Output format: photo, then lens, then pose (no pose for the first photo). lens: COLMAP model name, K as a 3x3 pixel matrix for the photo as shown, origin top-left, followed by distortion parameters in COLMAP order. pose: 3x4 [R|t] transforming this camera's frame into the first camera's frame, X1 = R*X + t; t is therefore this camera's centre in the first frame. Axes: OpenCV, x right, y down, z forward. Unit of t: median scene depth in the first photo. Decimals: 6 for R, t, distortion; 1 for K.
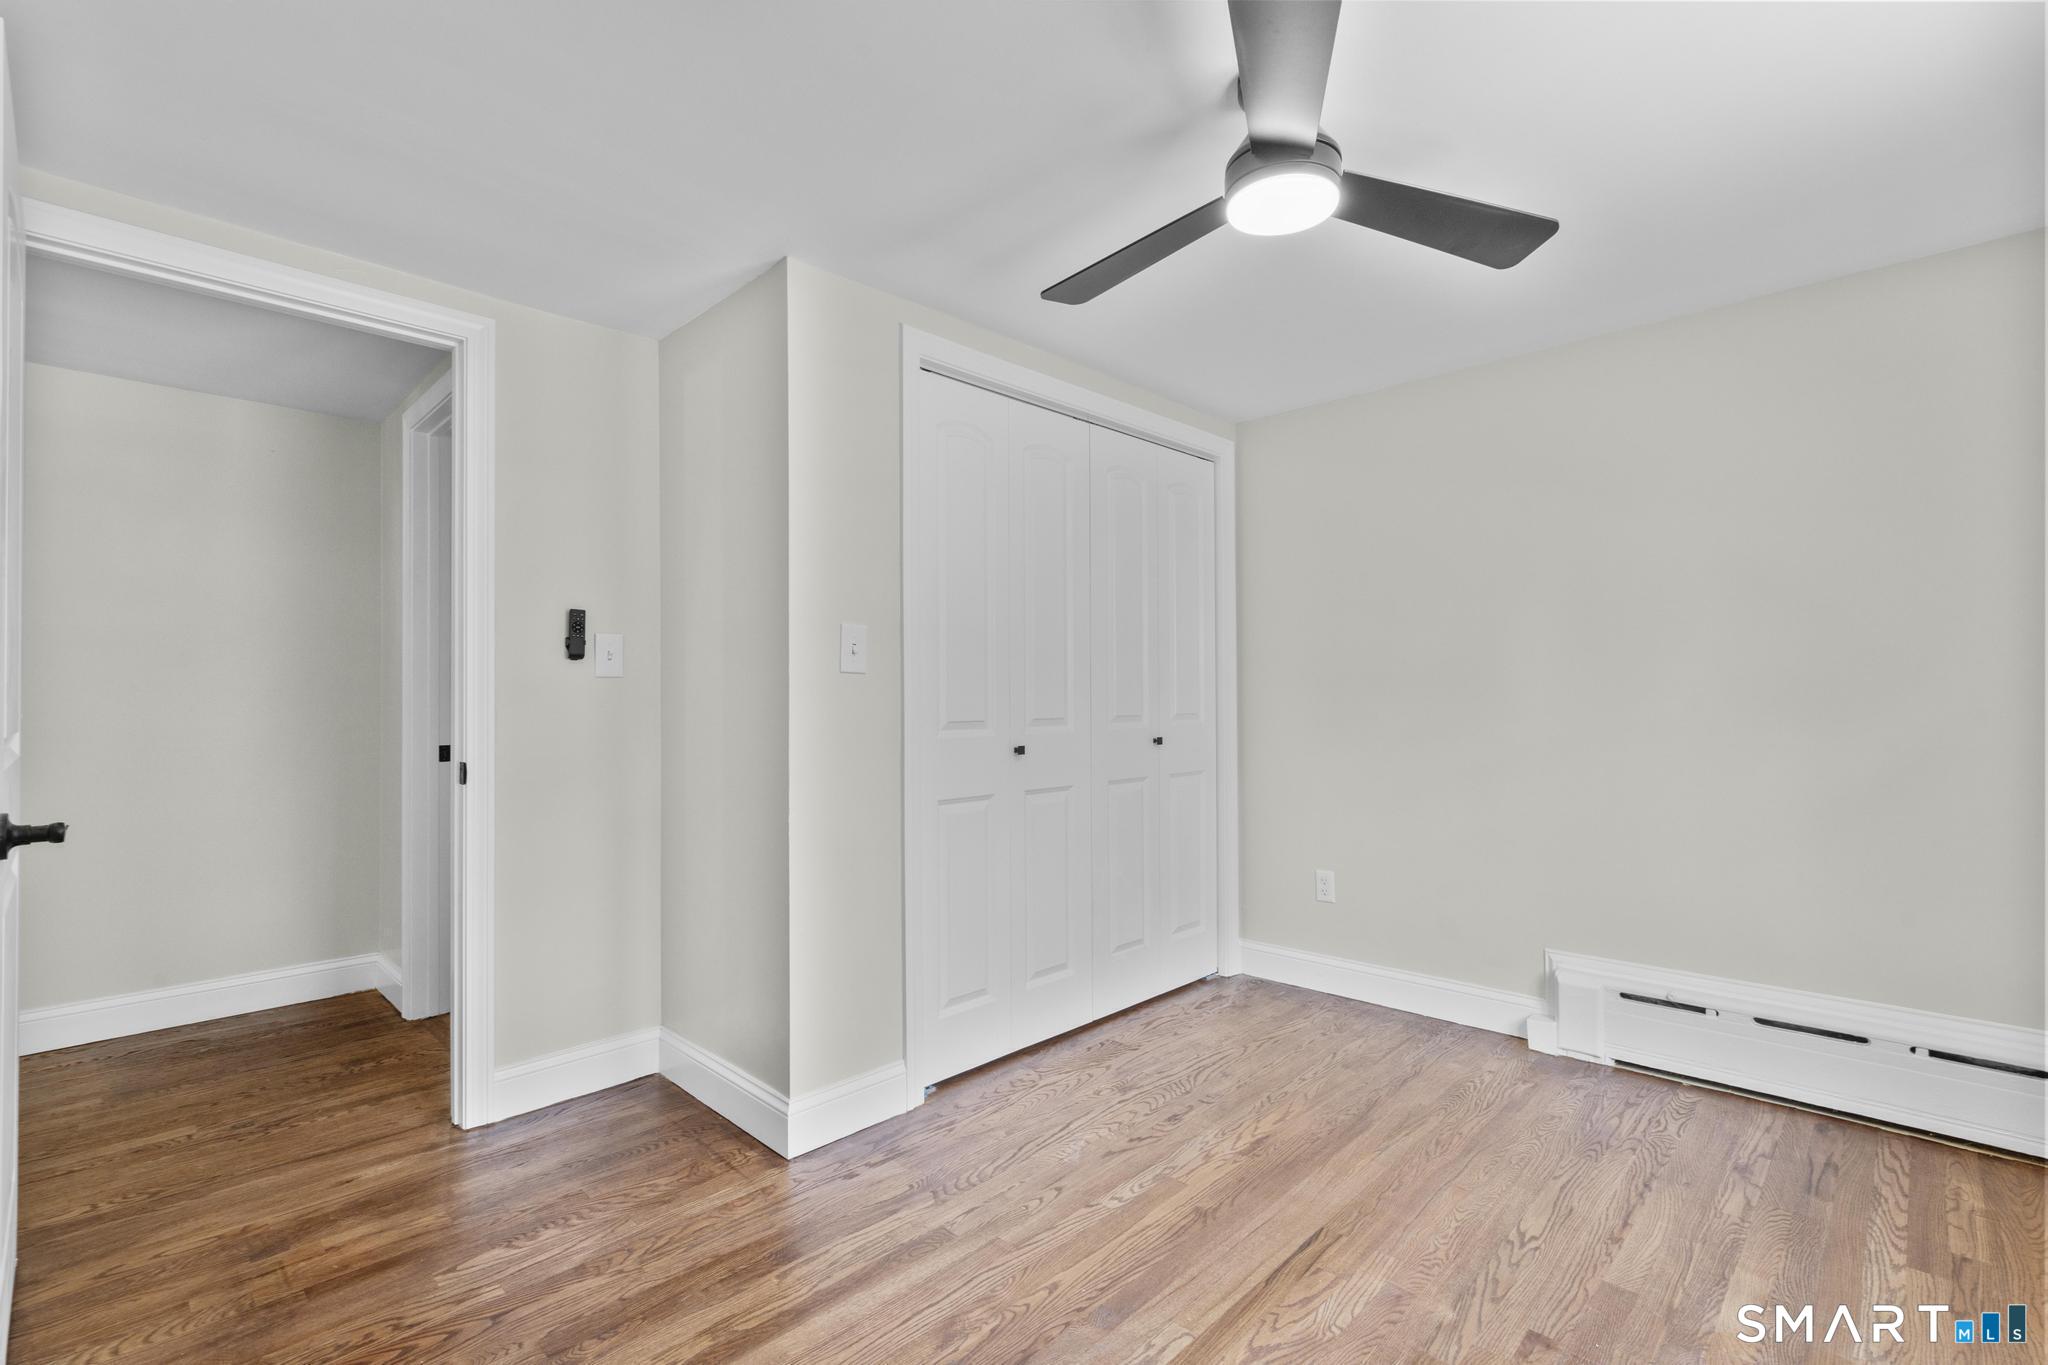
lens RADIAL K [[926.0, 0, 1024.9], [0, 926.0, 687.2], [0, 0, 1]] dist [-0.003577, 0.003975]
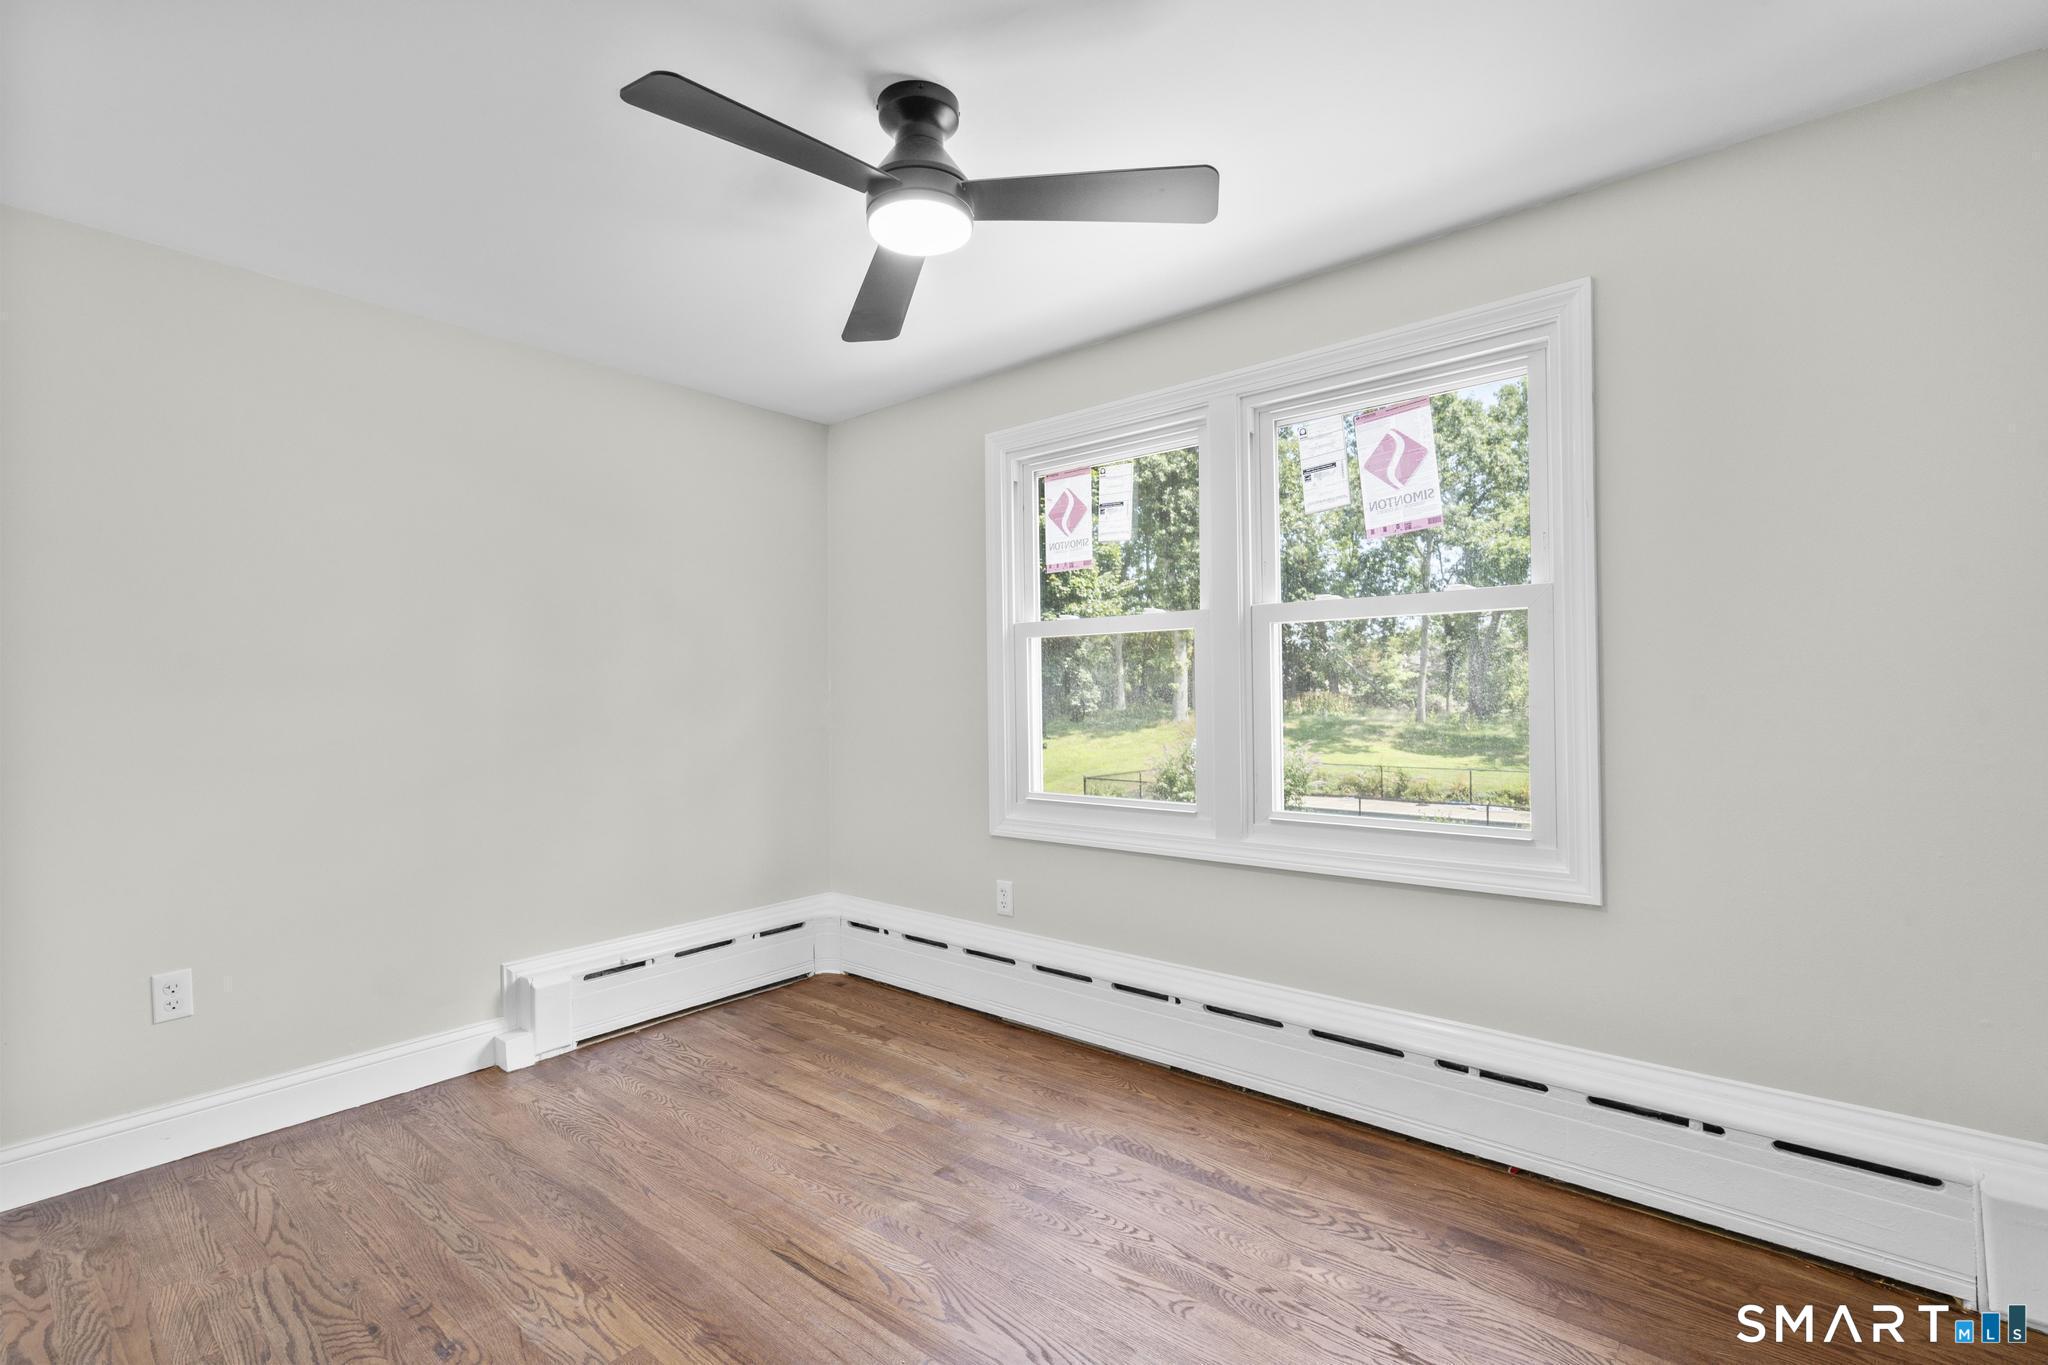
lens RADIAL K [[926.0, 0, 1024.1], [0, 926.0, 686.5], [0, 0, 1]] dist [-0.003577, 0.003975]
pose [[-0.081017, 0.013550, 0.996621, -0.520593], [0.000974, 0.999908, -0.013516, 0.013059], [-0.996712, -0.000124, -0.081023, 0.648890]]
